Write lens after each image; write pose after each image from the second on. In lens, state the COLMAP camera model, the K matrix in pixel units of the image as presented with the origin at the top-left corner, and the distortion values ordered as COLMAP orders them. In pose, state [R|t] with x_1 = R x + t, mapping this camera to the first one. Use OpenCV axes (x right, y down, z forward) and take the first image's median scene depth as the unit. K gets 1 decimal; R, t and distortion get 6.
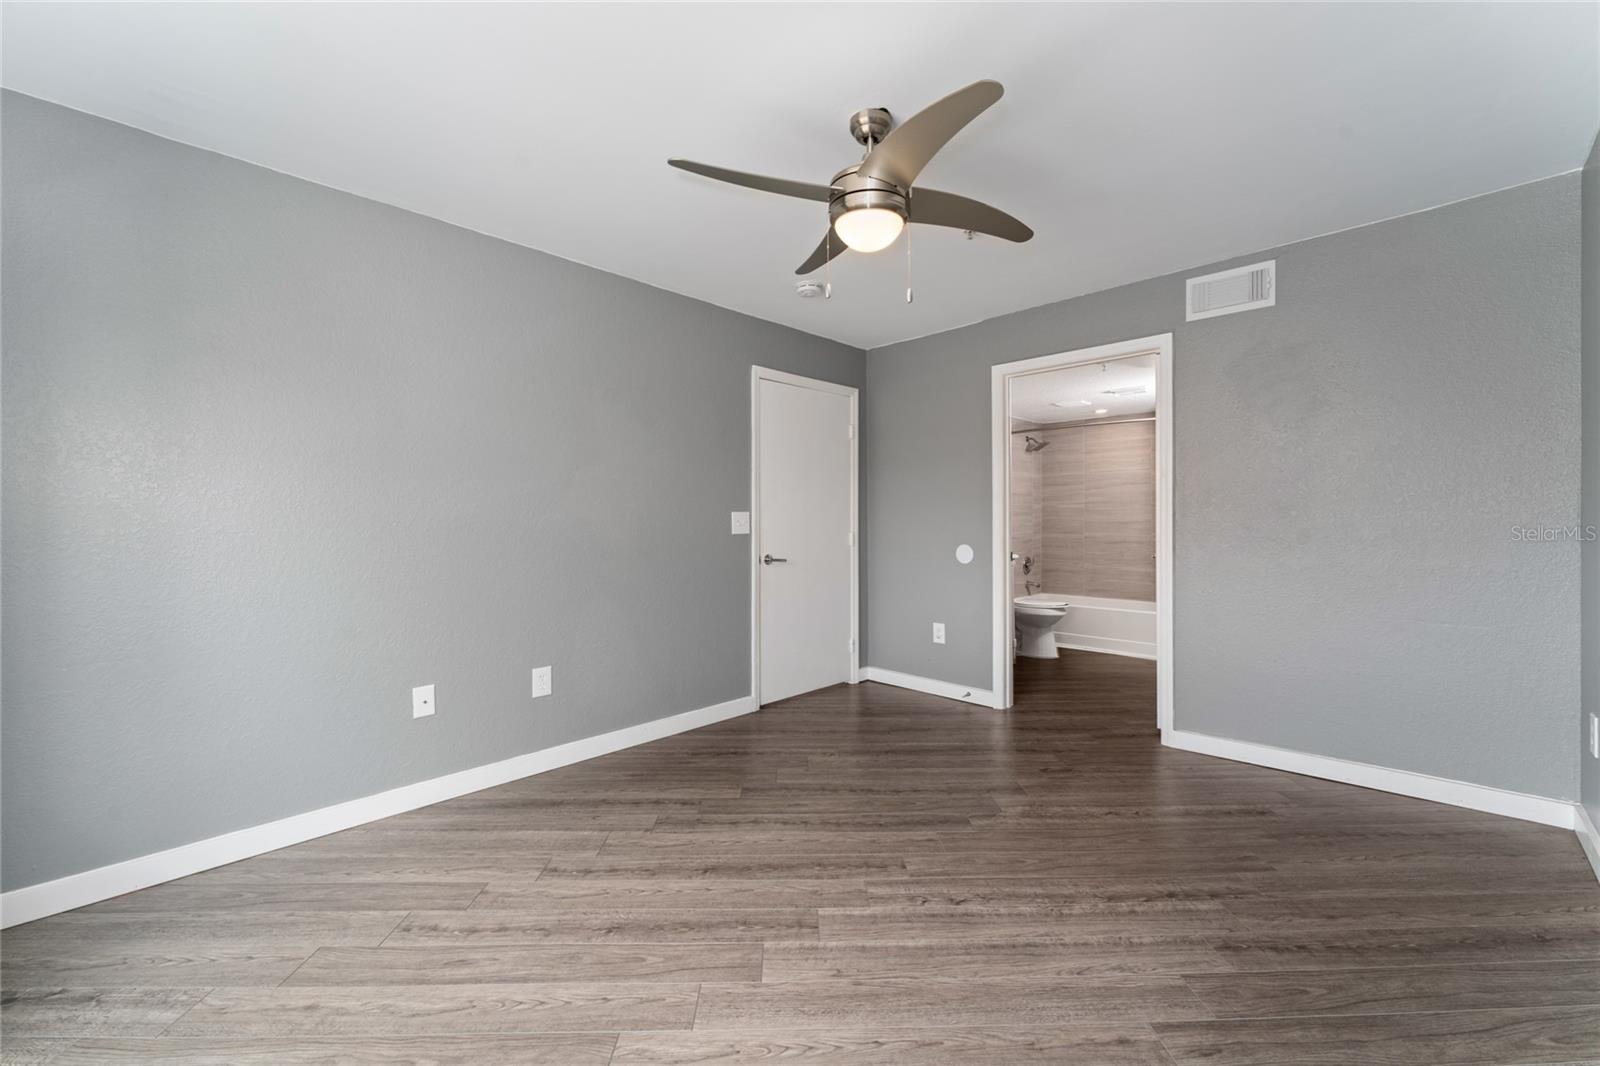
lens RADIAL K [[652.9, 0, 800.0], [0, 652.9, 533.0], [0, 0, 1]] dist [-0.020820, -0.000019]
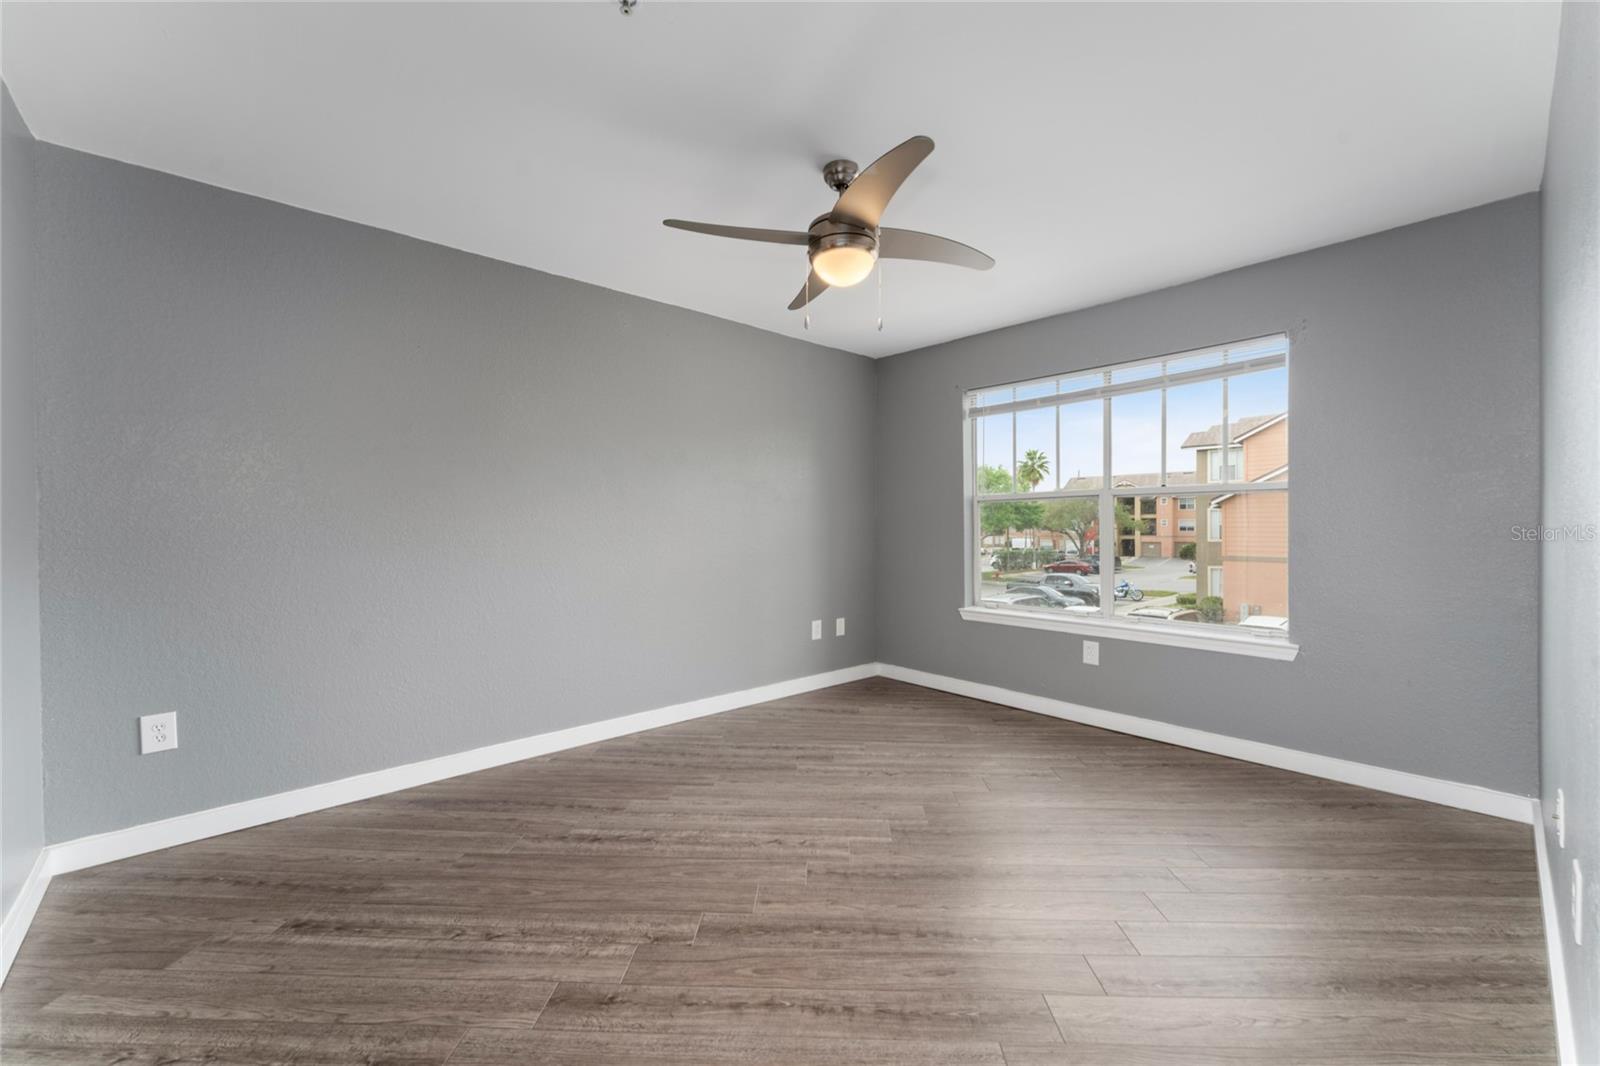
lens RADIAL K [[652.9, 0, 800.0], [0, 652.9, 533.0], [0, 0, 1]] dist [-0.020820, -0.000019]
pose [[-0.998329, 0.010259, 0.056871, 0.121488], [0.012052, 0.999438, 0.031268, -0.041774], [-0.056519, 0.031901, -0.997892, 2.147755]]
